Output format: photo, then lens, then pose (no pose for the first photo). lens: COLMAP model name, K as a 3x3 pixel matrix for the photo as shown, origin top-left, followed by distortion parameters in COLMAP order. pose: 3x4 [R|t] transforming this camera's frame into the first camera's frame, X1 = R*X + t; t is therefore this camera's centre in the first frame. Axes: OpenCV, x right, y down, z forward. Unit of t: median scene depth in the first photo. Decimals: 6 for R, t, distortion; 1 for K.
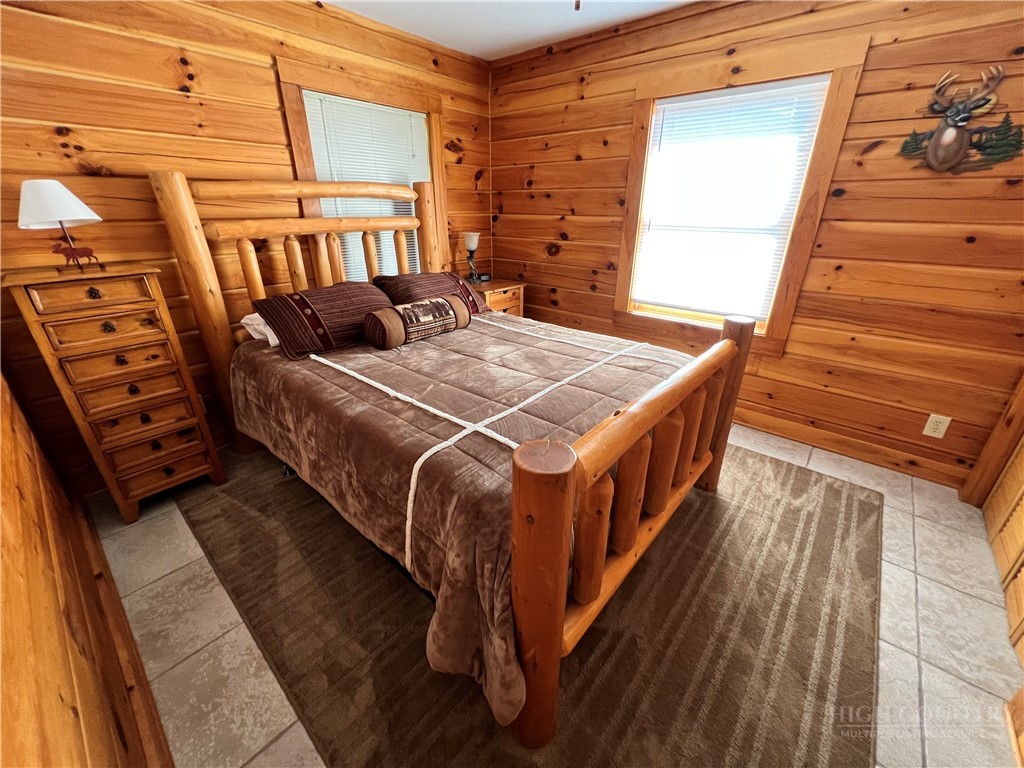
lens RADIAL K [[408.7, 0, 507.7], [0, 408.7, 385.8], [0, 0, 1]] dist [-0.002005, -0.000248]
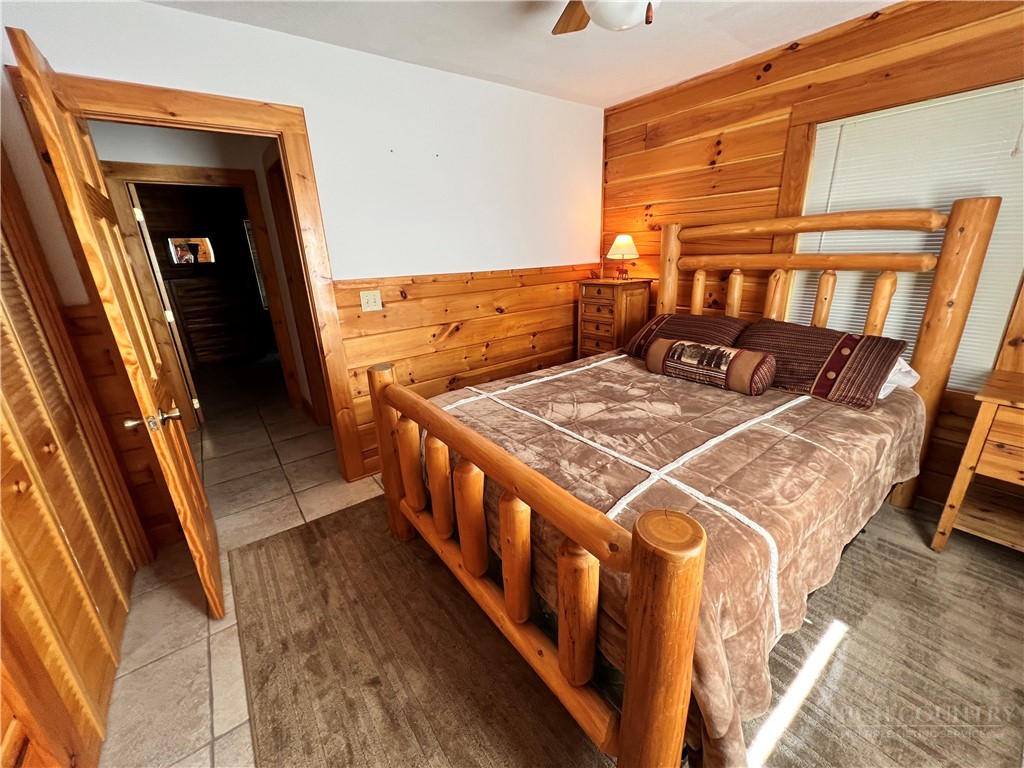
lens RADIAL K [[408.7, 0, 506.6], [0, 408.7, 383.3], [0, 0, 1]] dist [-0.002005, -0.000248]
pose [[-0.220575, 0.312520, -0.923947, 0.844456], [-0.353376, 0.857316, 0.374345, -0.345286], [0.909105, 0.409072, -0.078665, 0.750885]]
